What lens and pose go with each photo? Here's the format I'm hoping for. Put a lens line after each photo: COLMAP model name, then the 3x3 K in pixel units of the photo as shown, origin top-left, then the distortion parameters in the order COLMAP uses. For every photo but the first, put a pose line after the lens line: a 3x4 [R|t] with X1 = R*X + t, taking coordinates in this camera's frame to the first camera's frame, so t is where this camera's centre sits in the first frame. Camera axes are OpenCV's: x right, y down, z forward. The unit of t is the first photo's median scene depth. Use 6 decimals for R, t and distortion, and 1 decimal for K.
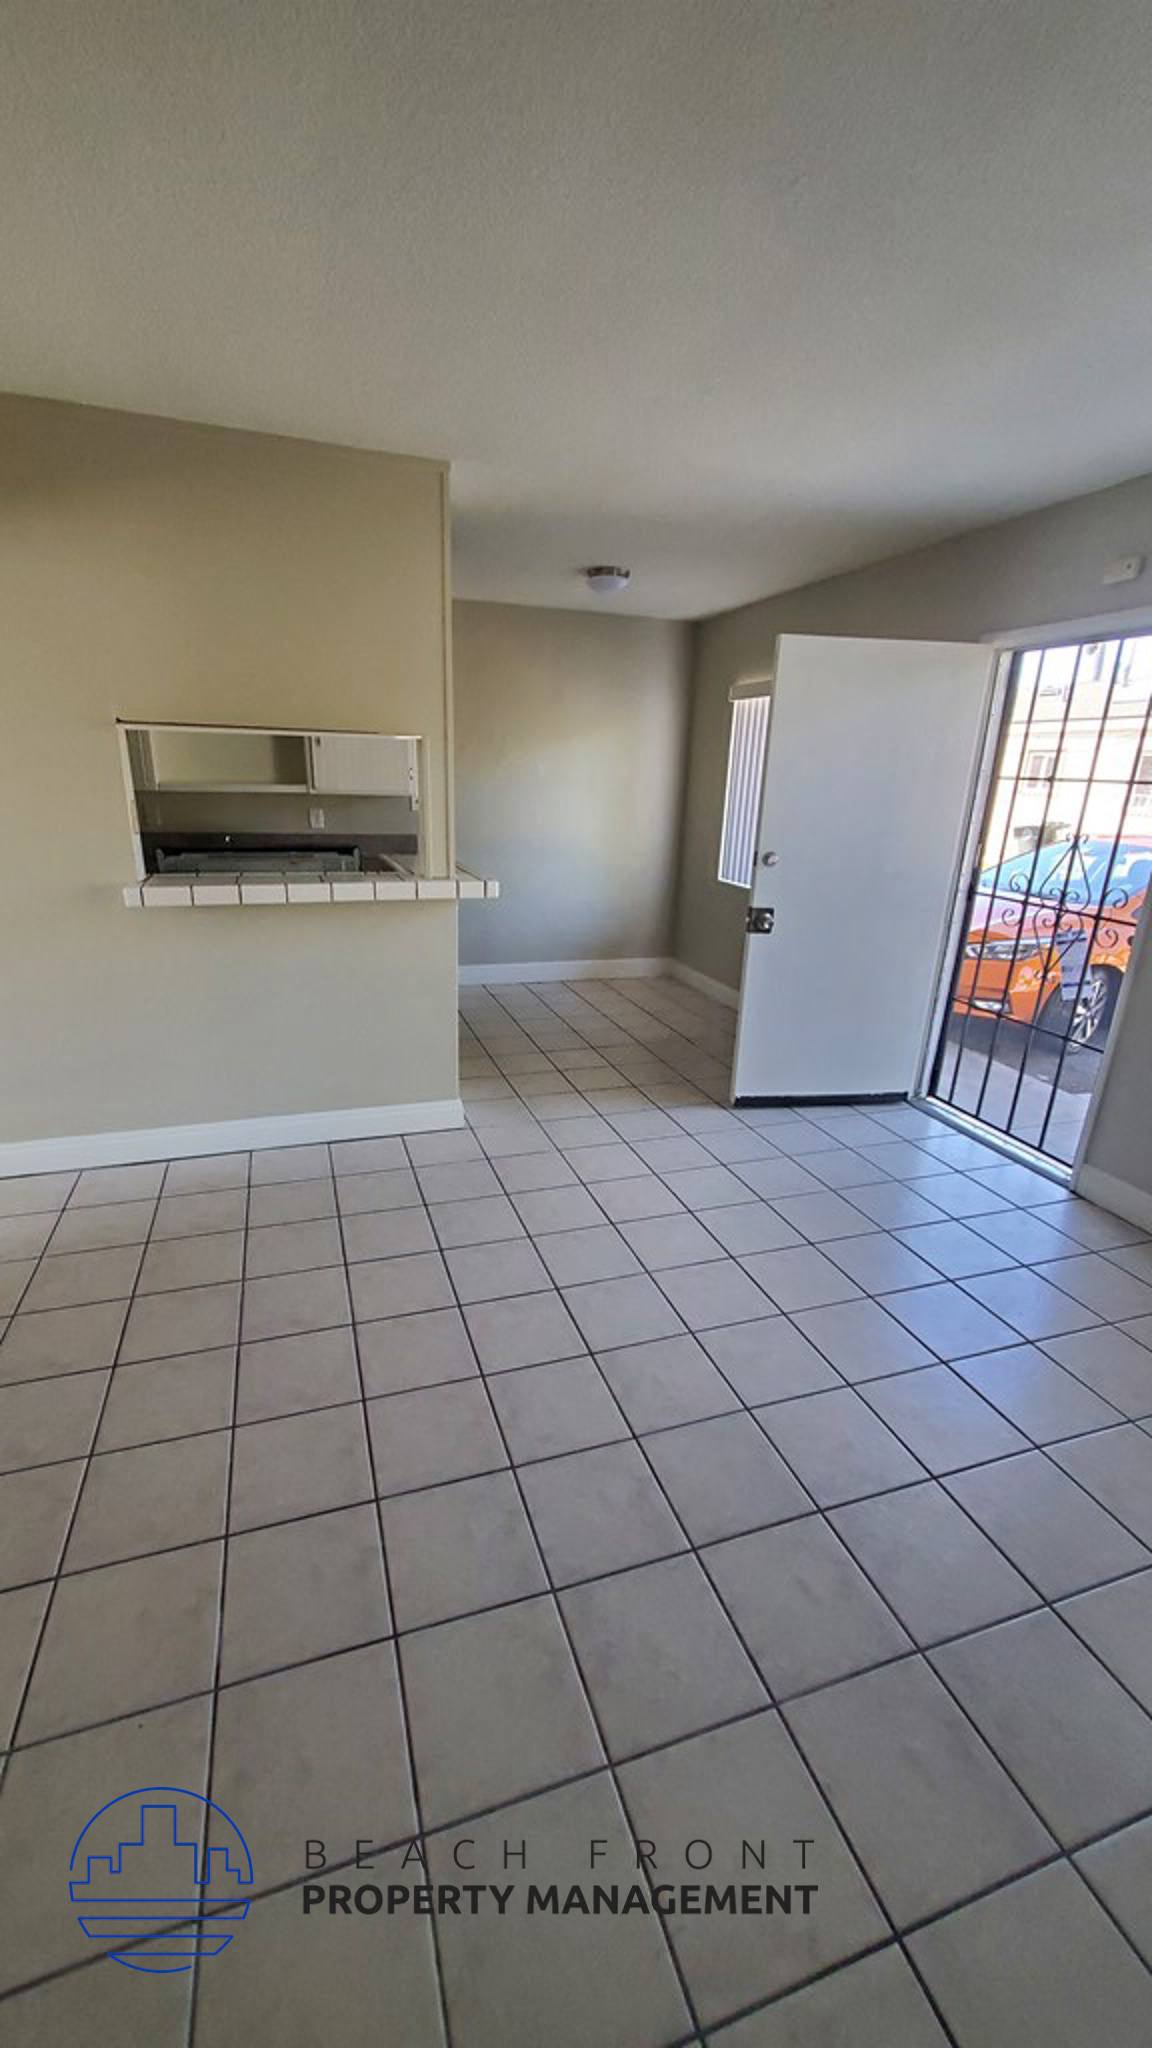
lens RADIAL K [[805.0, 0, 536.2], [0, 805.0, 1048.1], [0, 0, 1]] dist [0.003948, 0.000380]
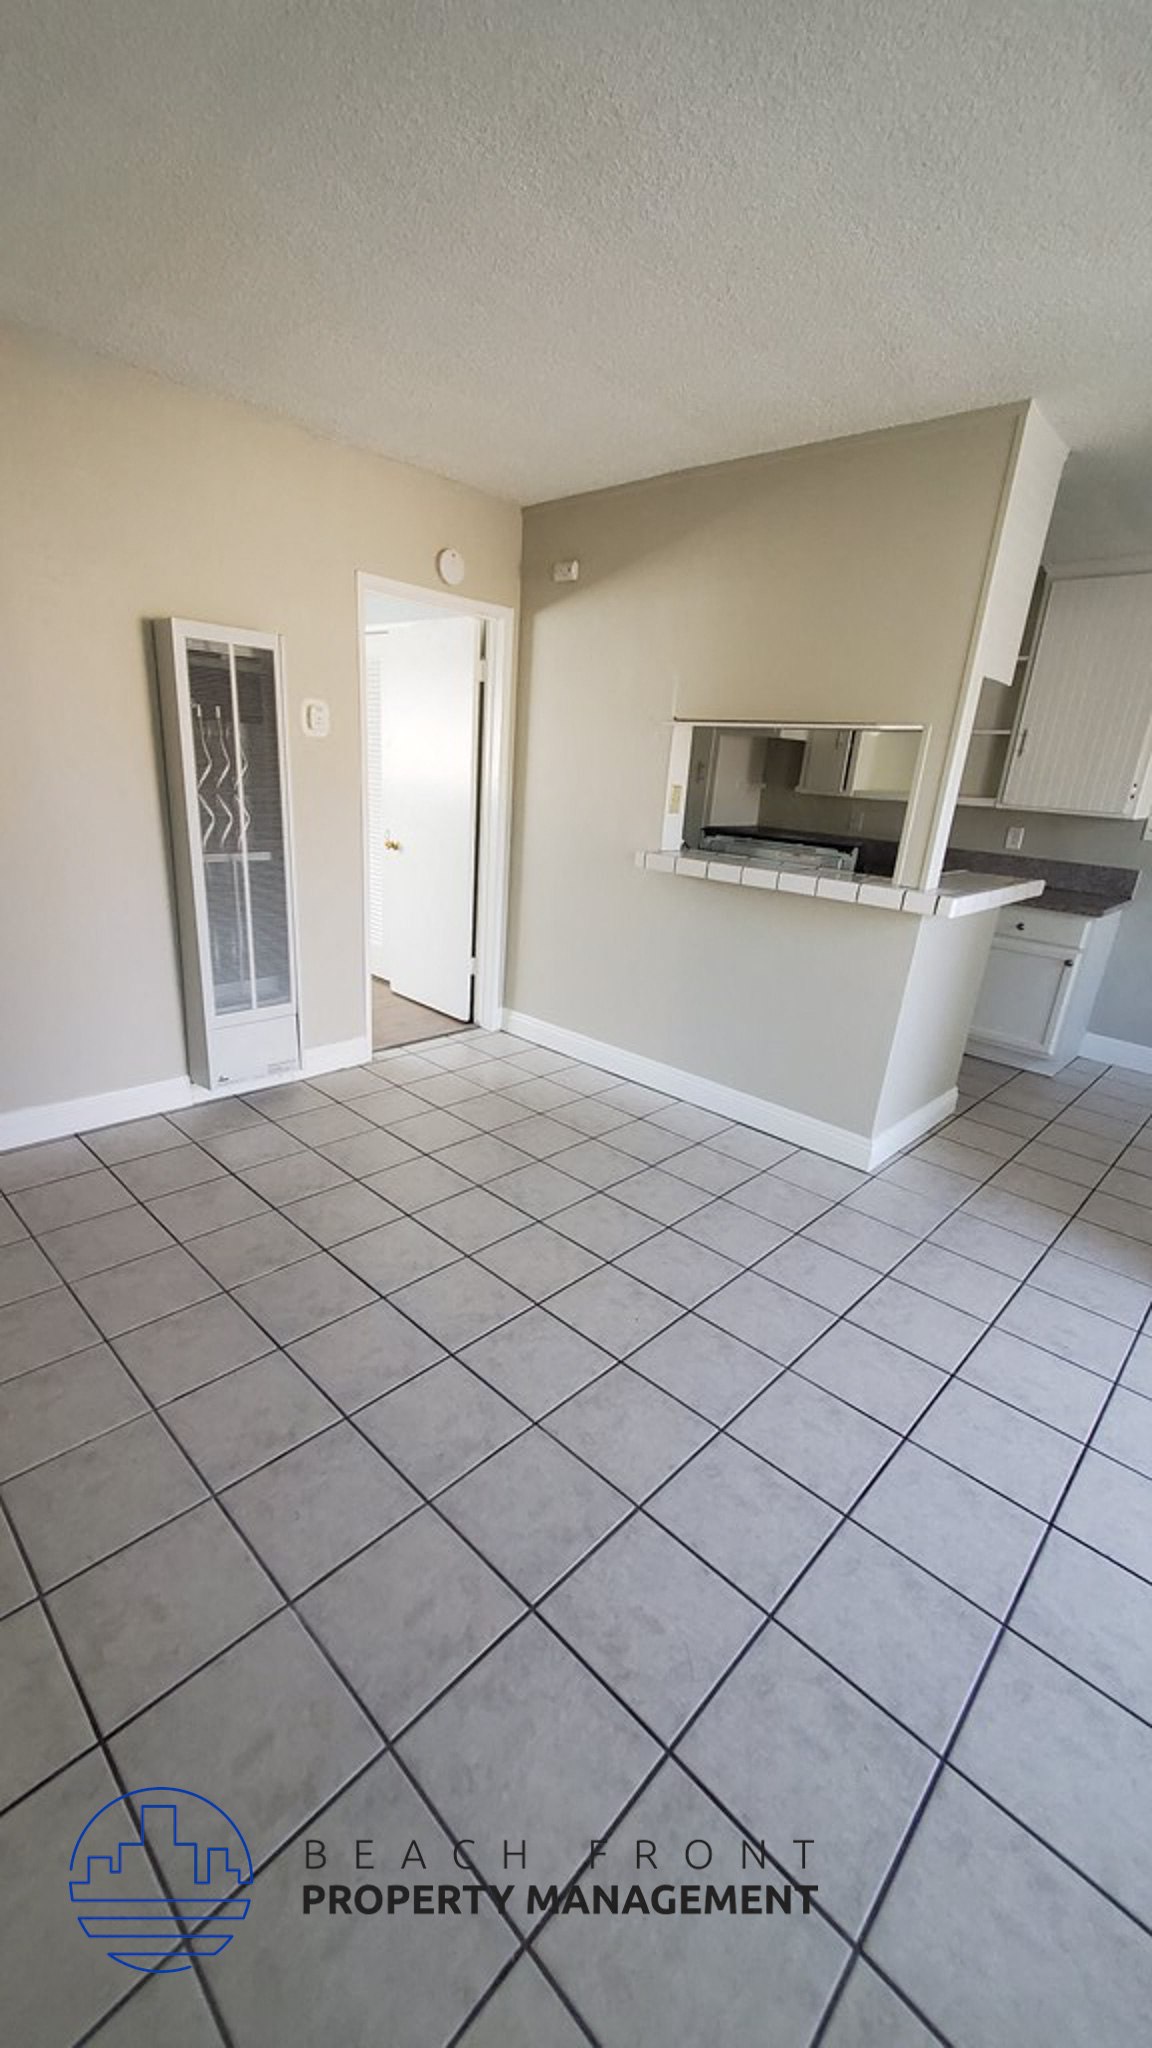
lens RADIAL K [[805.0, 0, 568.3], [0, 805.0, 1042.6], [0, 0, 1]] dist [0.003948, 0.000380]
pose [[0.475440, 0.290932, -0.830250, 0.499126], [-0.333095, 0.933005, 0.136194, -0.049357], [0.814251, 0.211800, 0.540496, 0.262492]]
